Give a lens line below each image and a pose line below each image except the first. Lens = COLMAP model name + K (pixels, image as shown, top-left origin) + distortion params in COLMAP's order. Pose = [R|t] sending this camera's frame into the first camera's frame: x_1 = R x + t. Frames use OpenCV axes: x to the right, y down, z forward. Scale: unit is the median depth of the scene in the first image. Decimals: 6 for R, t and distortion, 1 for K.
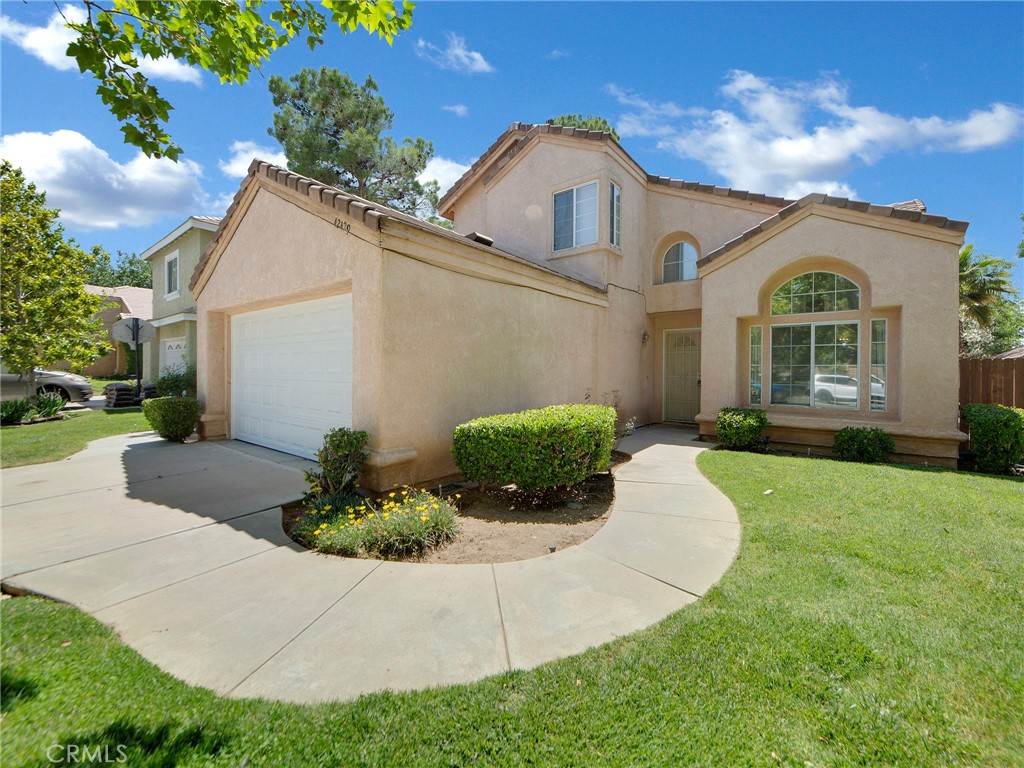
lens RADIAL K [[420.9, 0, 514.4], [0, 420.9, 373.8], [0, 0, 1]] dist [0.000408, -0.005670]
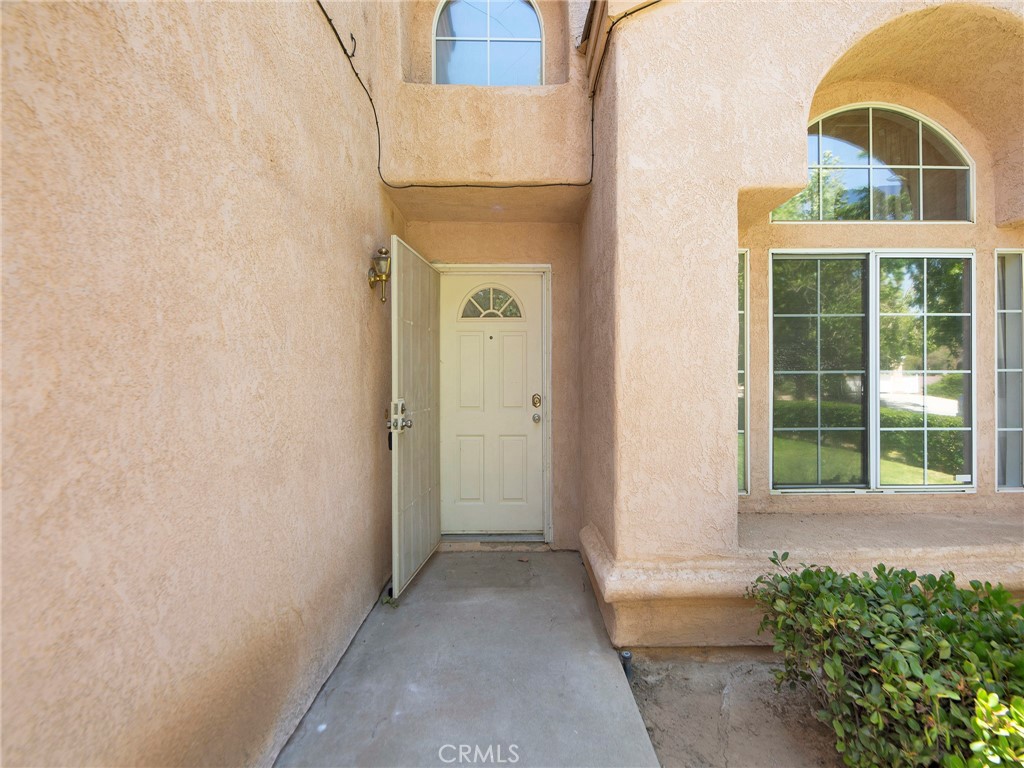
lens RADIAL K [[420.9, 0, 514.4], [0, 420.9, 373.8], [0, 0, 1]] dist [0.000408, -0.005670]
pose [[0.786982, -0.000864, 0.616975, 0.249817], [0.010322, 0.999877, -0.011767, -0.016706], [-0.616889, 0.015629, 0.786895, 0.871932]]
